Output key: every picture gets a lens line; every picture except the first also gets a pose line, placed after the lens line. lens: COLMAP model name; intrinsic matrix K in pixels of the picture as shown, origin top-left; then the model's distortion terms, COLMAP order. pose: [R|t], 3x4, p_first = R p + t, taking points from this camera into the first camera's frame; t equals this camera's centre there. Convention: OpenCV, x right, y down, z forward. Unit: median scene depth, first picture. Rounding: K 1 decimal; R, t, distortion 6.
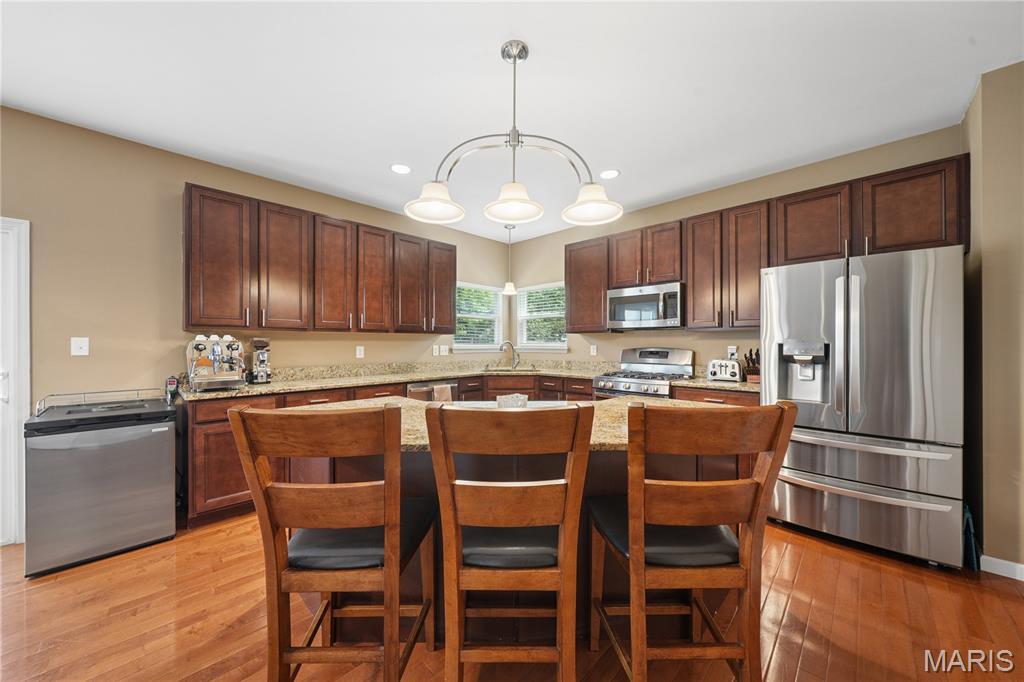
lens RADIAL K [[386.8, 0, 513.1], [0, 386.8, 344.1], [0, 0, 1]] dist [0.018792, -0.000367]
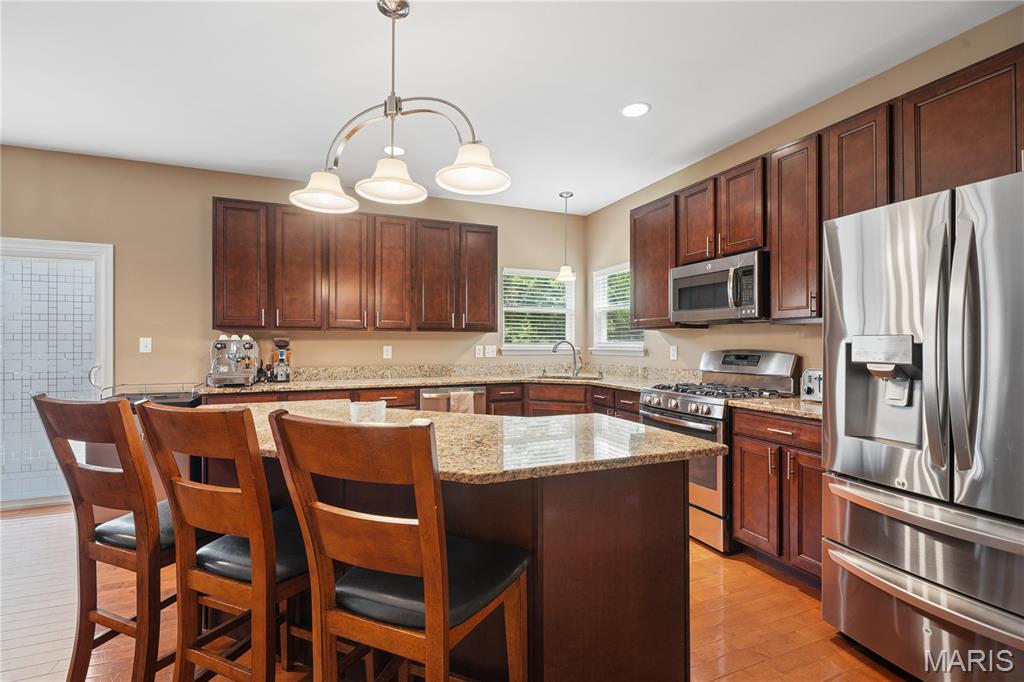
lens RADIAL K [[462.5, 0, 512.0], [0, 462.5, 340.4], [0, 0, 1]] dist [0.018009, 0.000409]
pose [[0.927302, -0.001441, -0.374310, 0.303604], [-0.001859, 0.999963, -0.008453, 0.001208], [0.374308, 0.008535, 0.927265, 0.100062]]
